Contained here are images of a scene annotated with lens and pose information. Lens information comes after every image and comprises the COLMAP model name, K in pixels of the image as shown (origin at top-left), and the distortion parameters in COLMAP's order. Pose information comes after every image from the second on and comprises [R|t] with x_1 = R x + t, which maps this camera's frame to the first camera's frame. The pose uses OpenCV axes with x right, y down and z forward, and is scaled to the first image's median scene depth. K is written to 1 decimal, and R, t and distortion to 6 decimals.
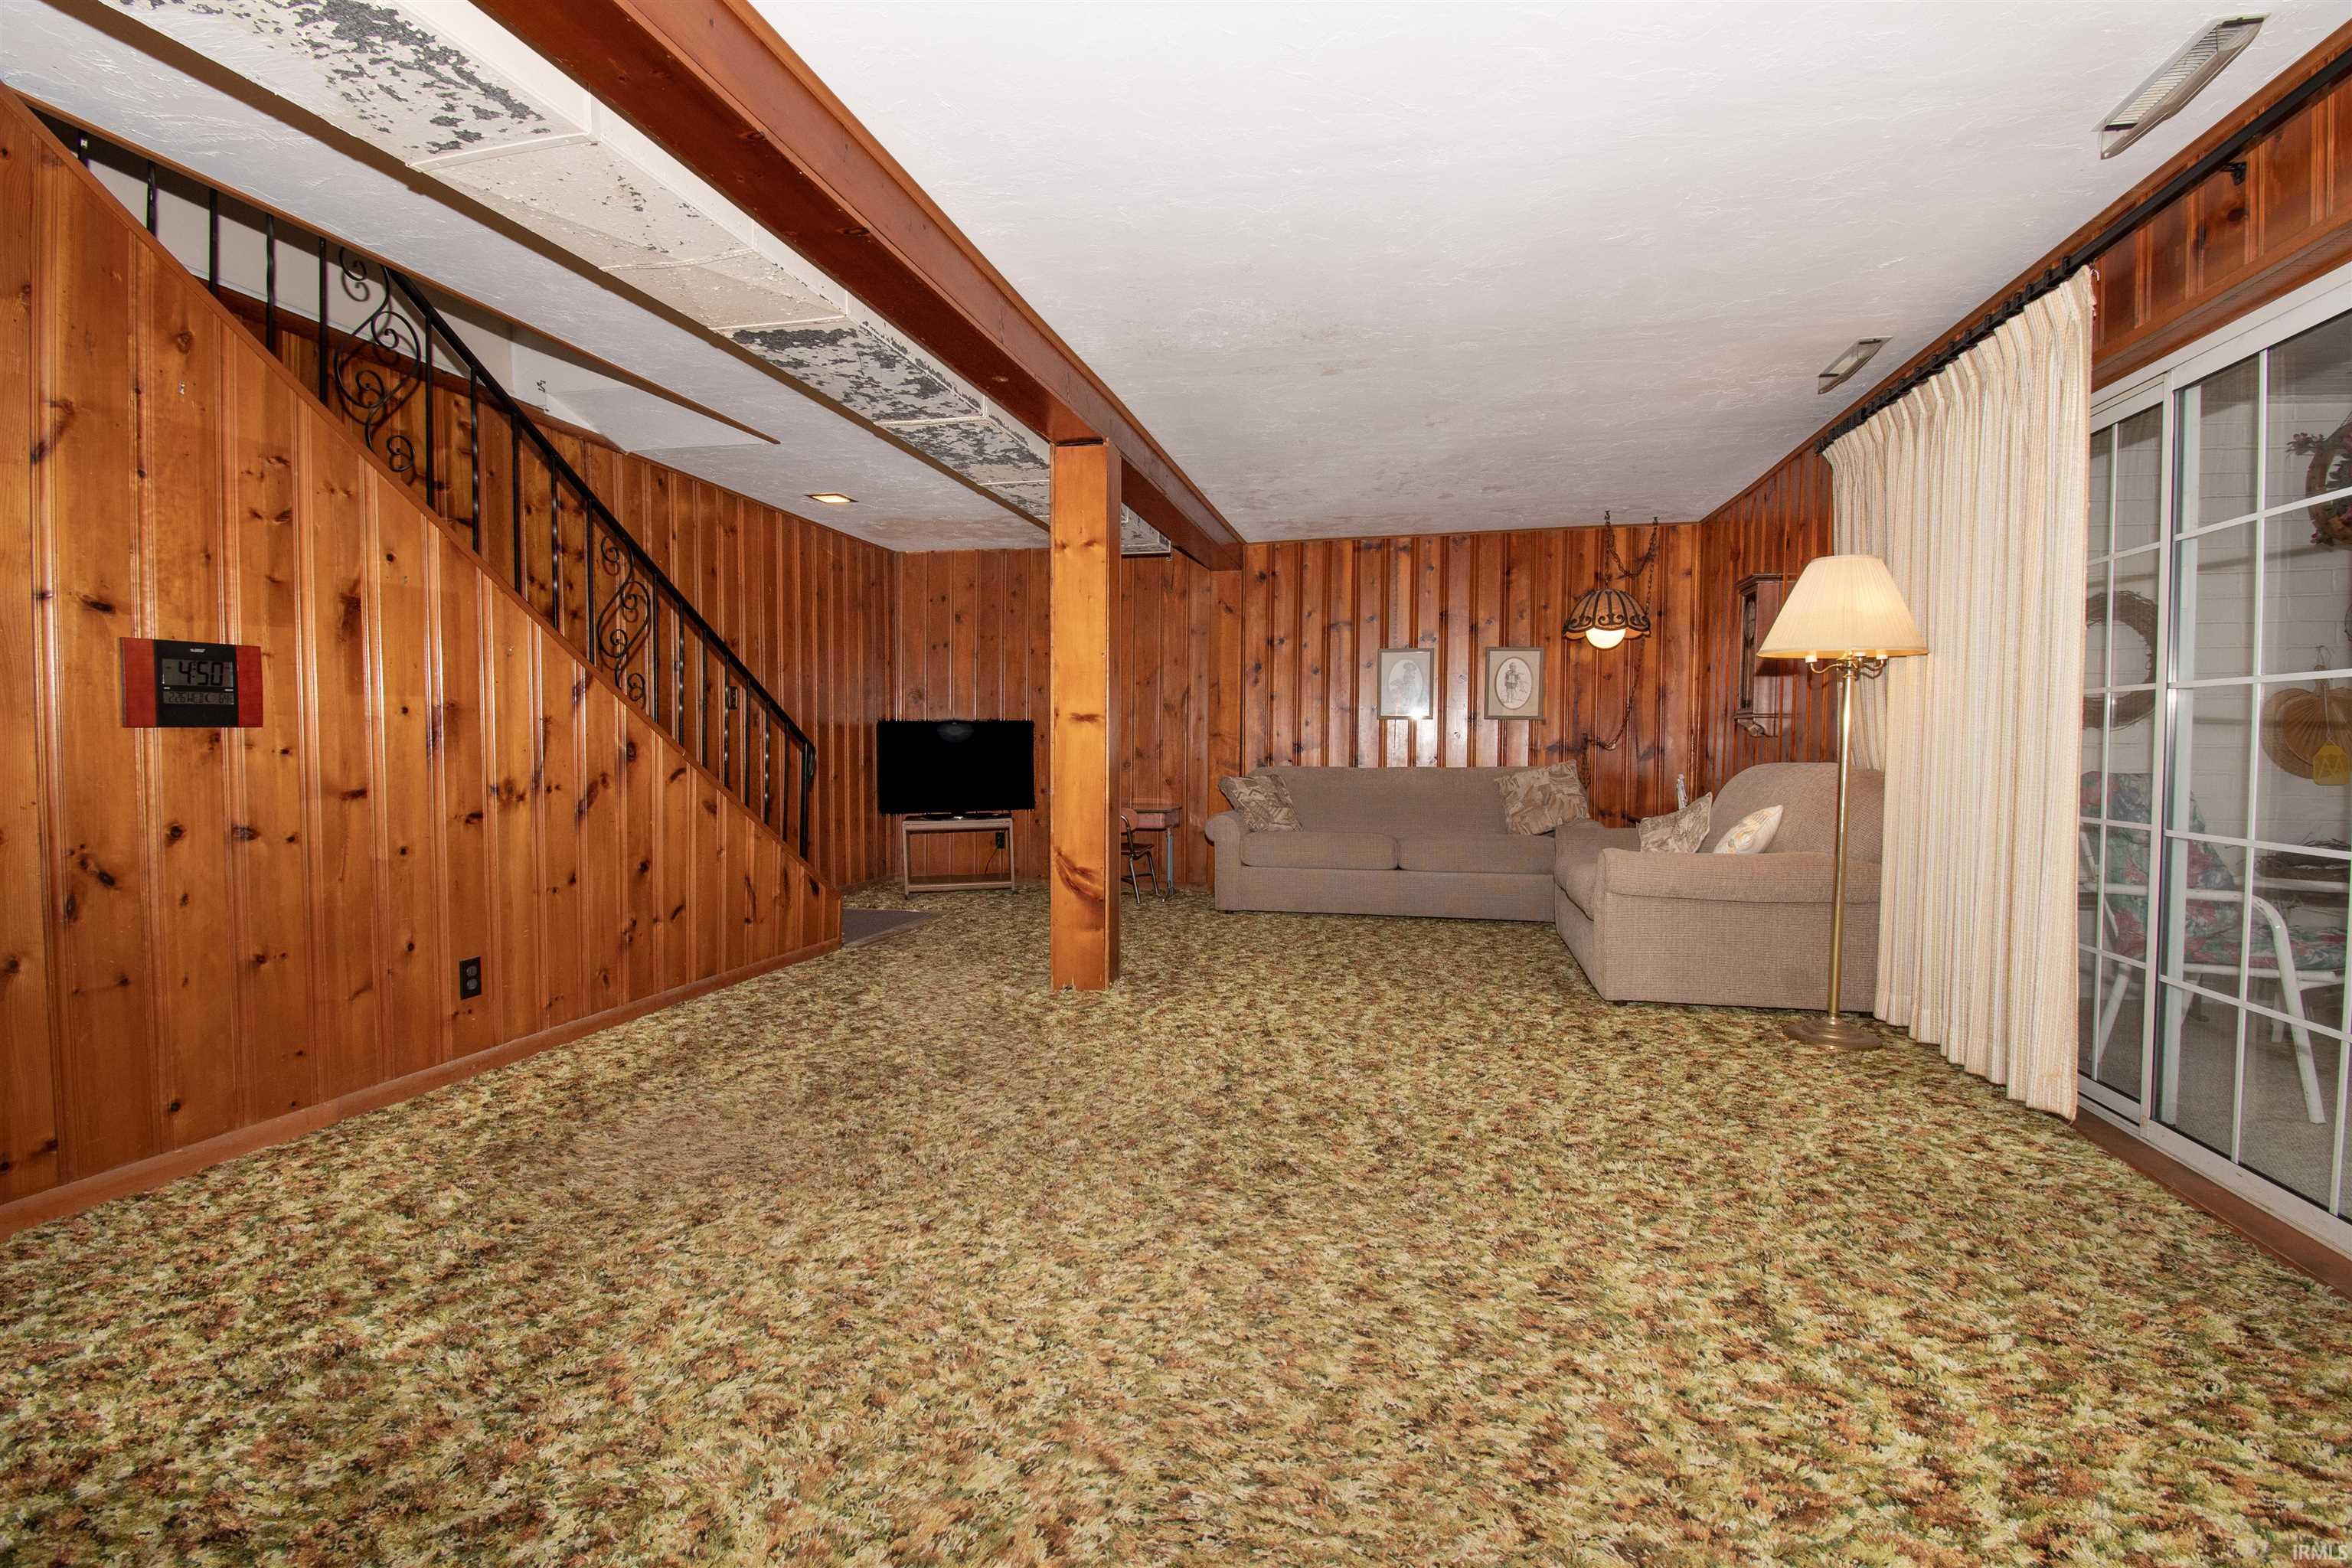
lens RADIAL K [[1039.9, 0, 1166.1], [0, 1039.9, 782.7], [0, 0, 1]] dist [0.018288, -0.024664]
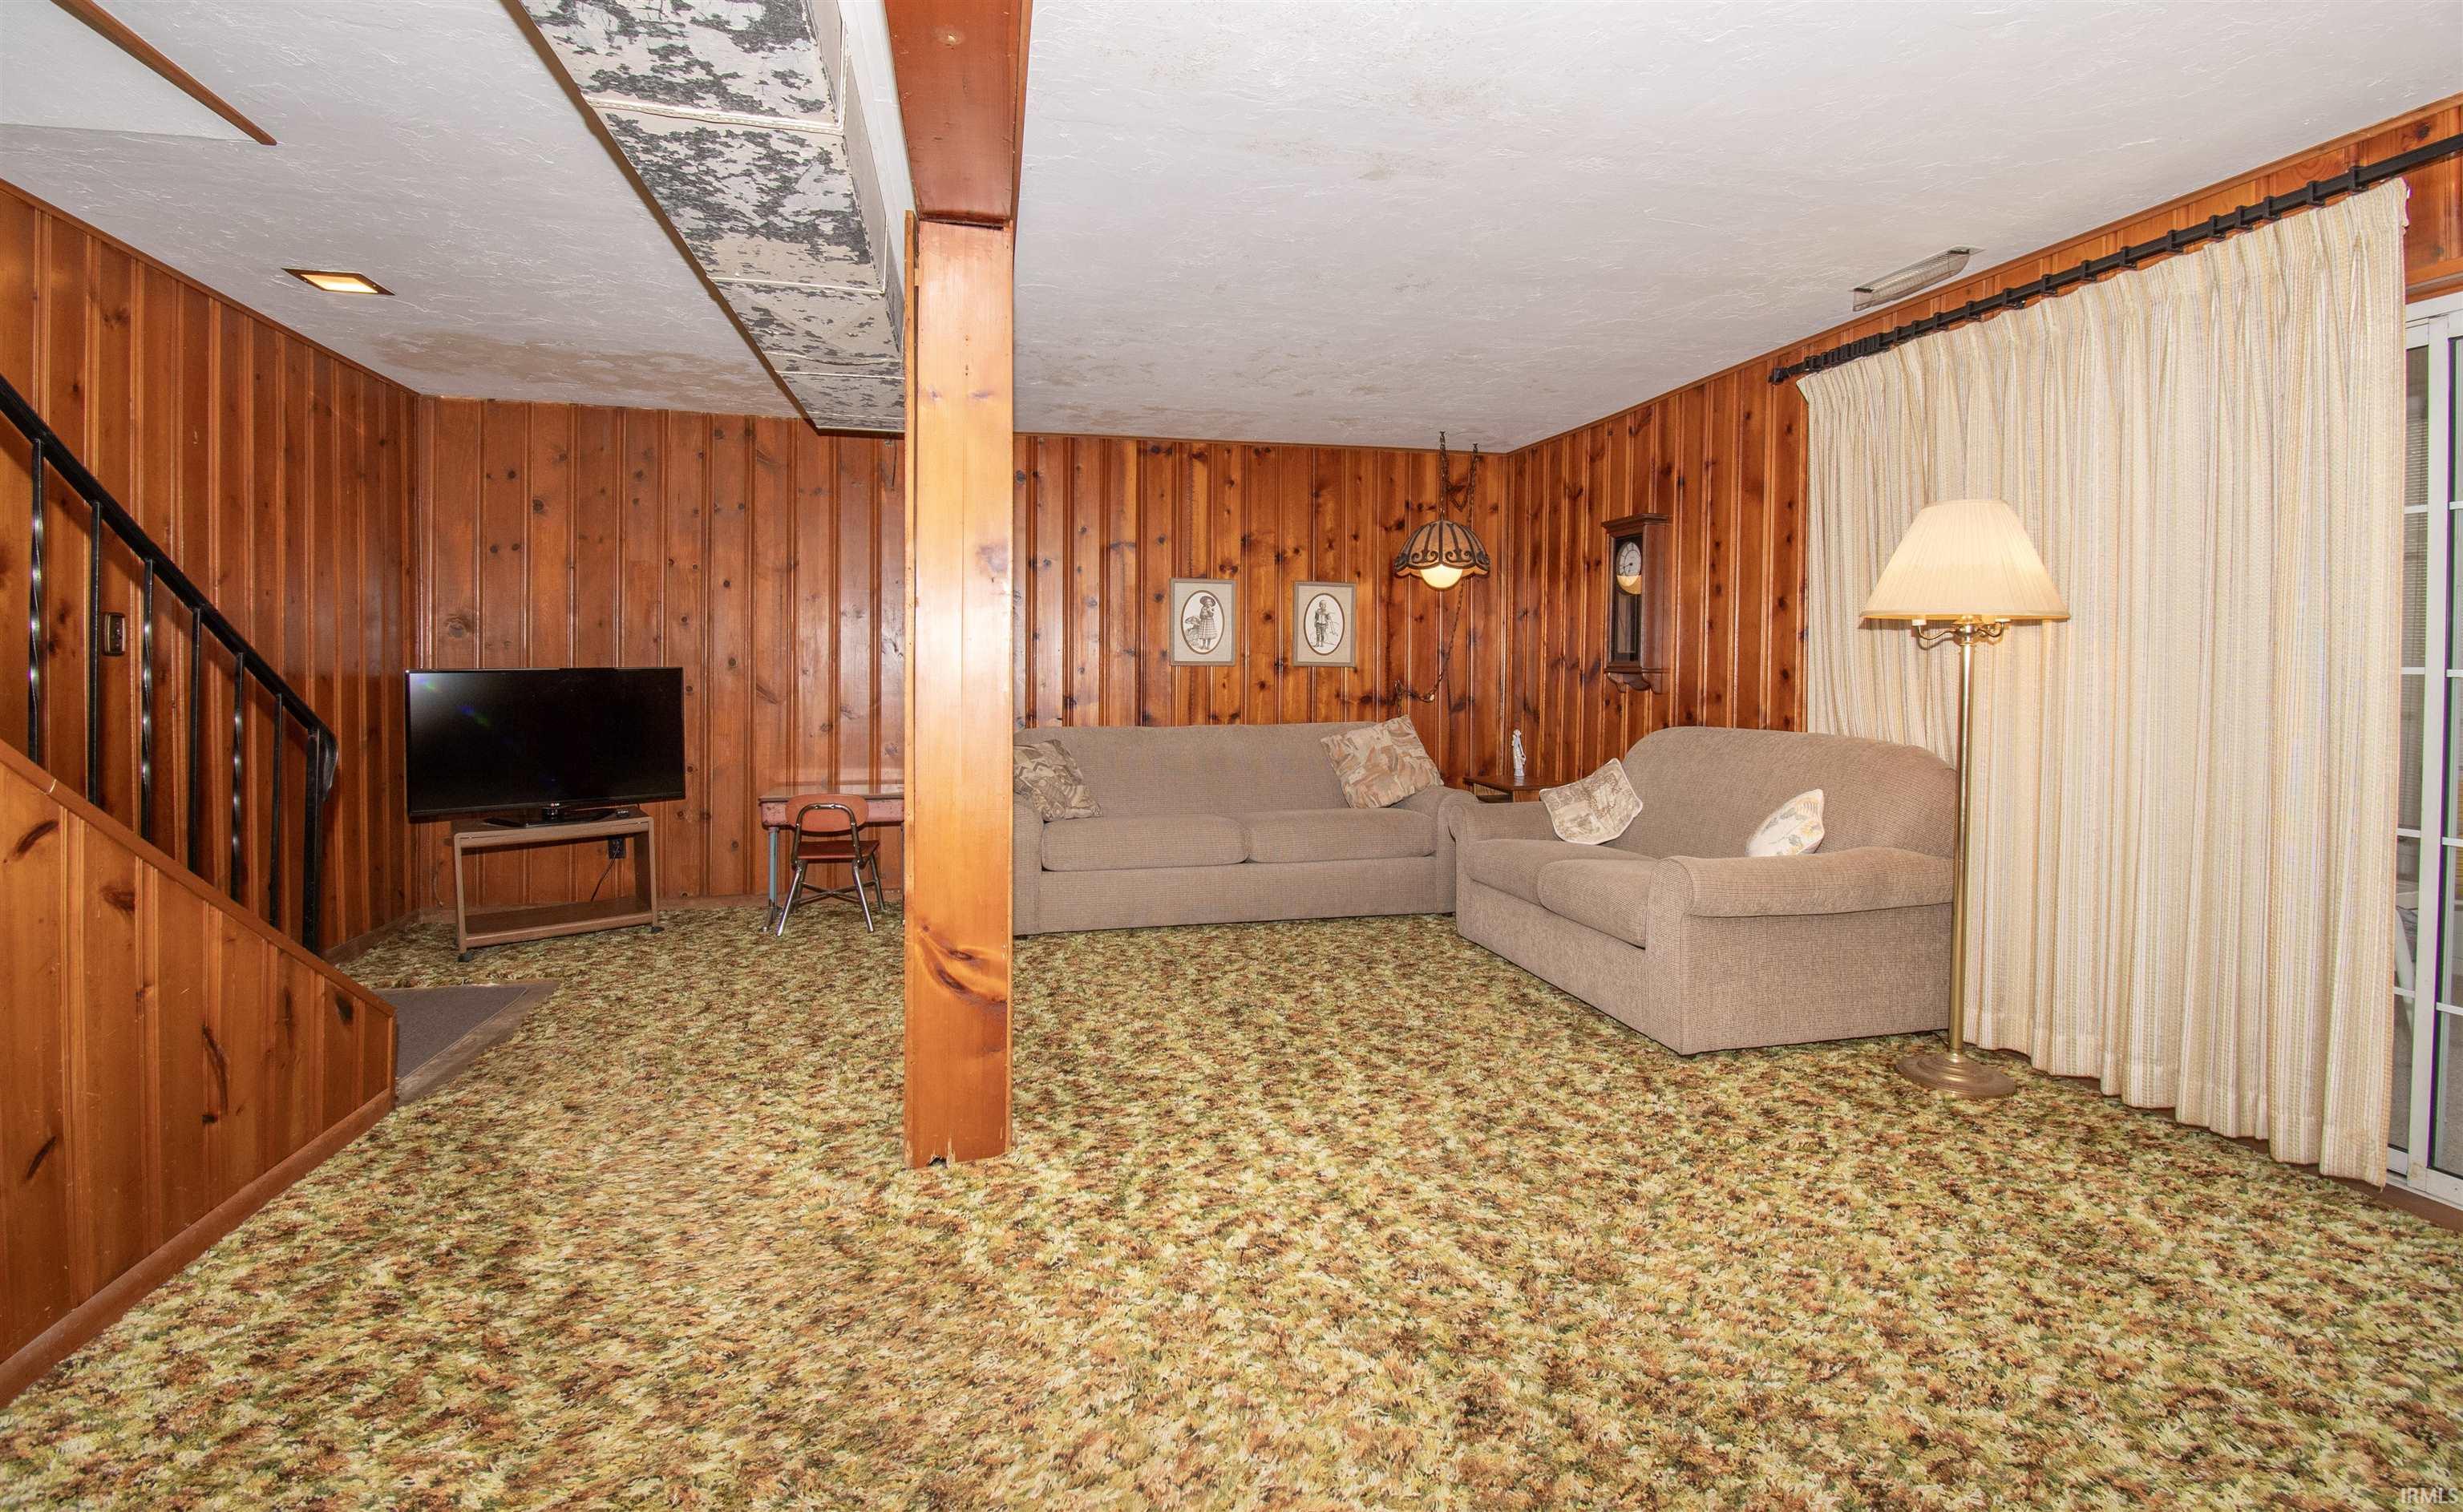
lens RADIAL K [[1089.9, 0, 1217.7], [0, 1089.9, 685.8], [0, 0, 1]] dist [0.018586, -0.024993]
pose [[0.900263, -0.008754, 0.435257, -0.268973], [0.017480, 0.999718, -0.016048, -0.065035], [-0.434994, 0.022055, 0.900163, 0.474113]]
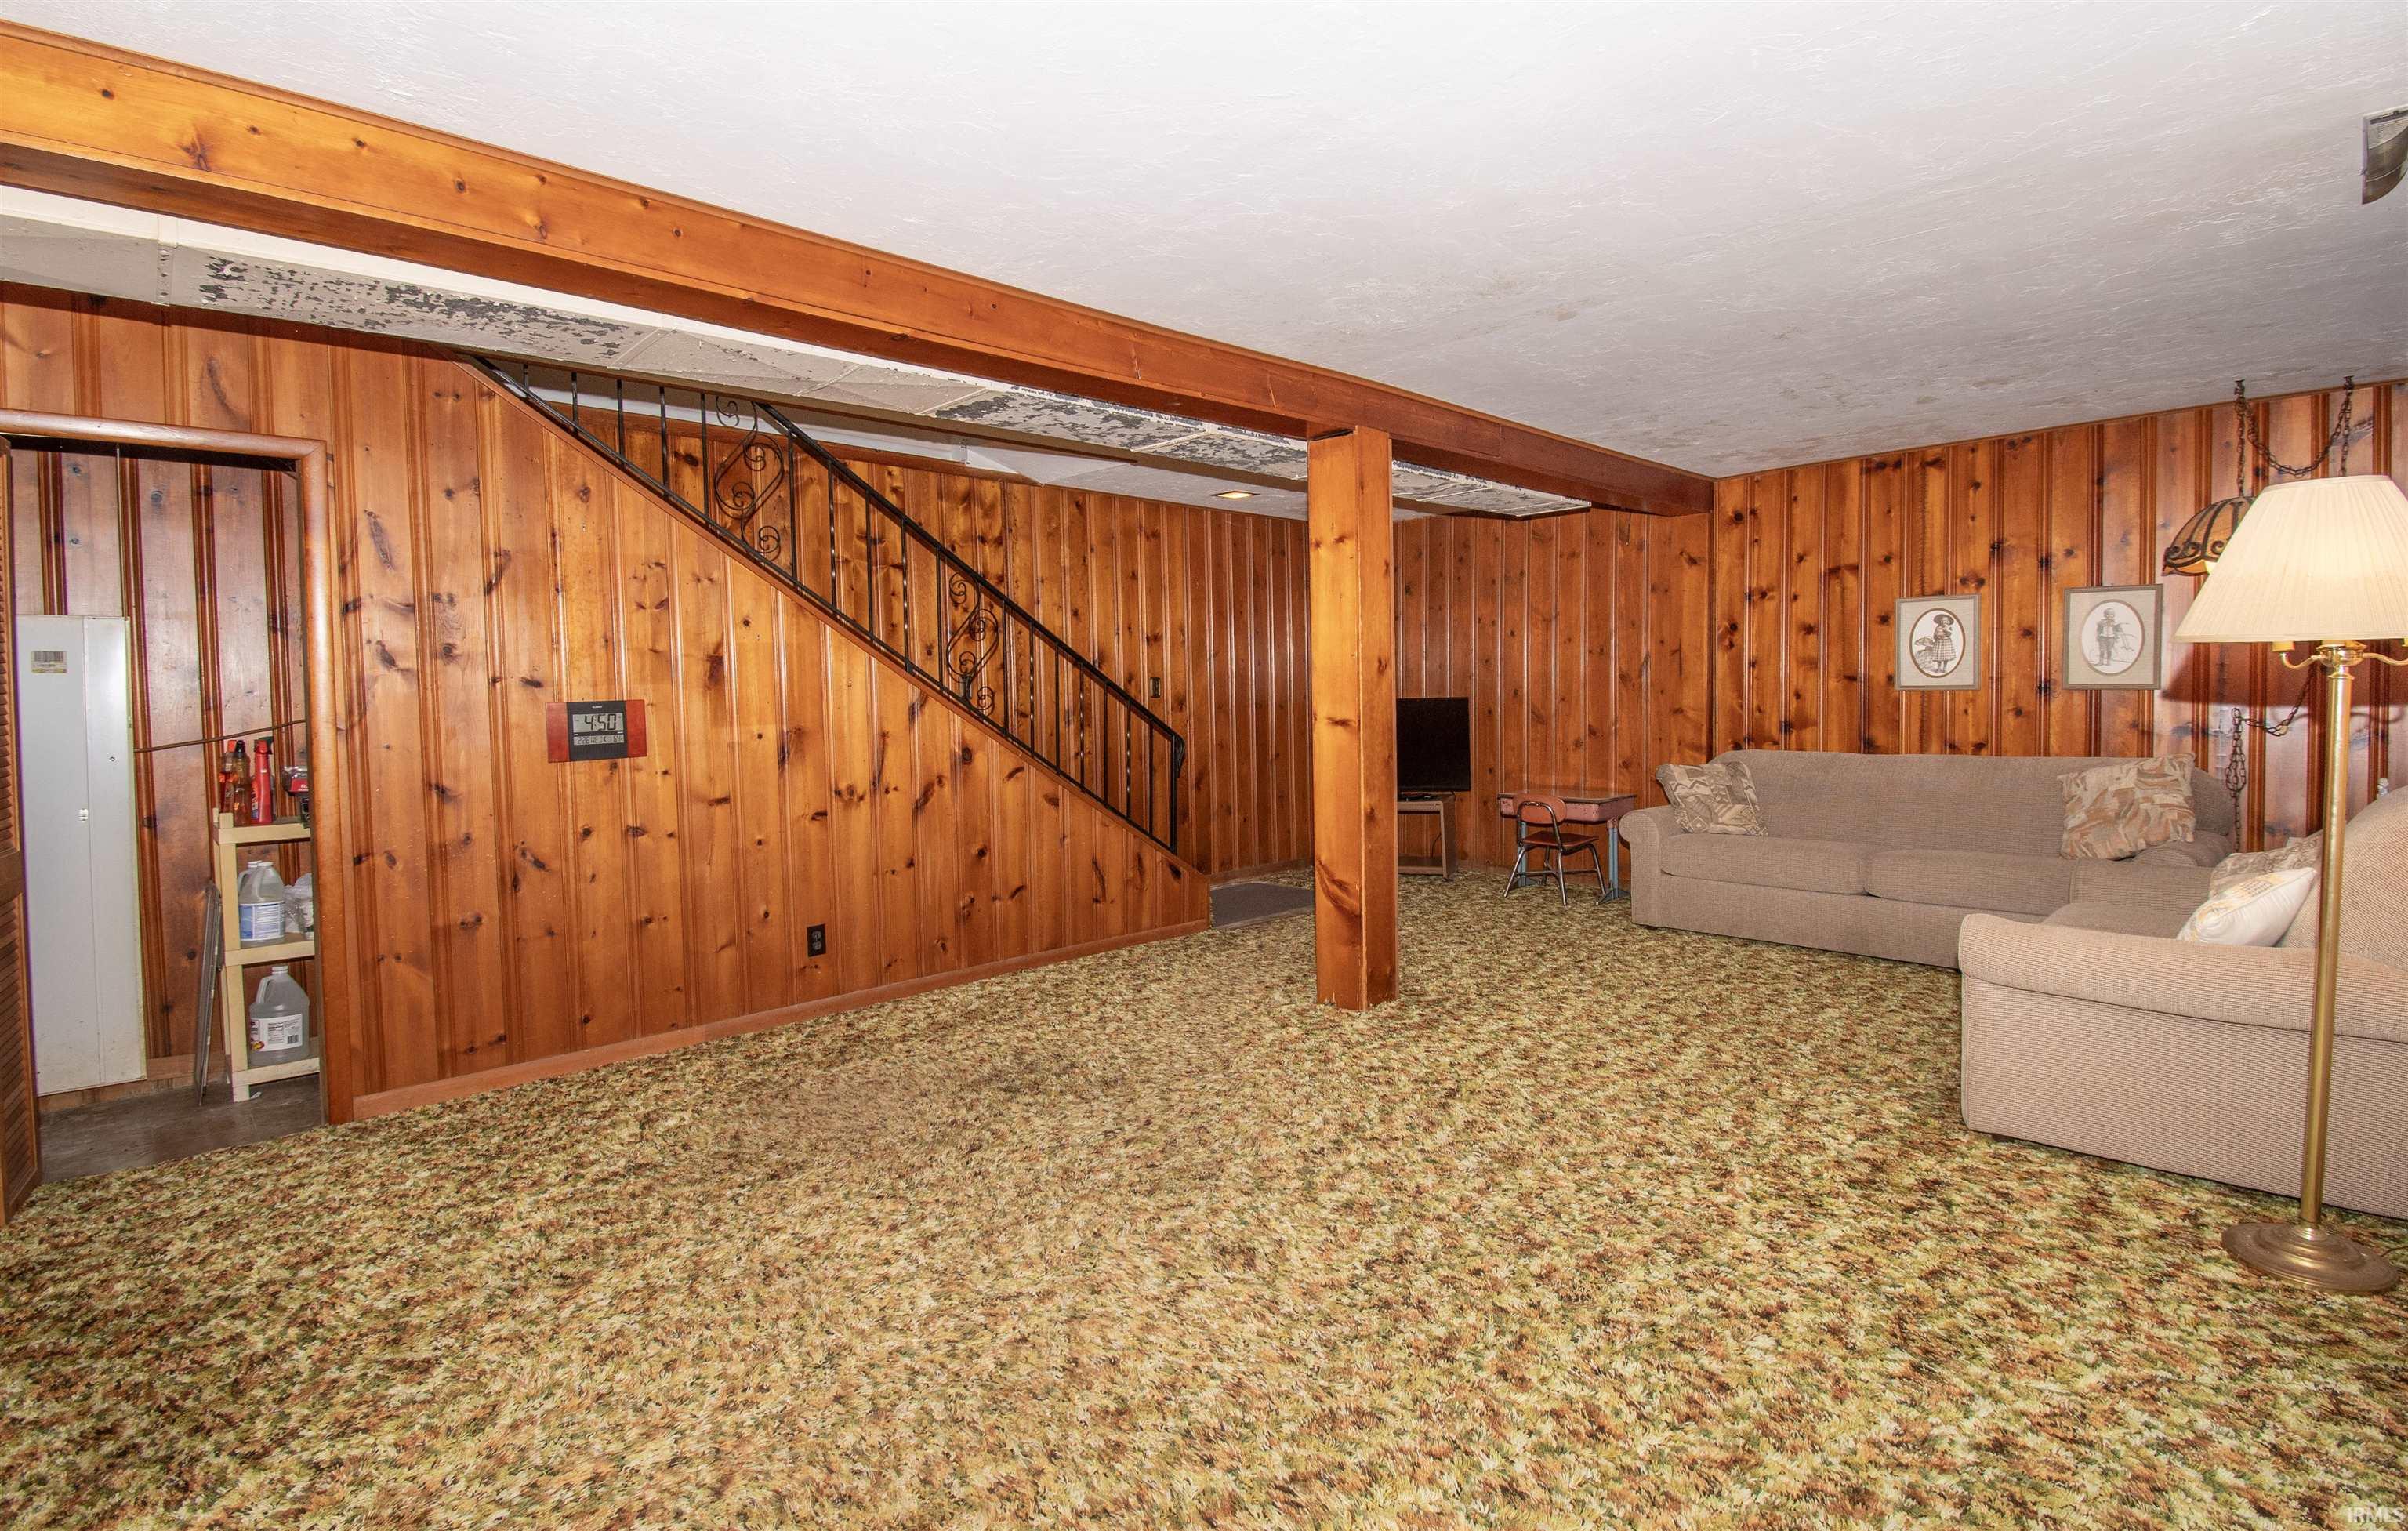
lens RADIAL K [[1084.7, 0, 1221.7], [0, 1084.7, 729.6], [0, 0, 1]] dist [0.023260, -0.028883]
pose [[0.845745, 0.002177, -0.533583, 0.439262], [-0.000435, 0.999994, 0.003391, -0.072129], [0.533587, -0.002636, 0.845741, 0.125507]]
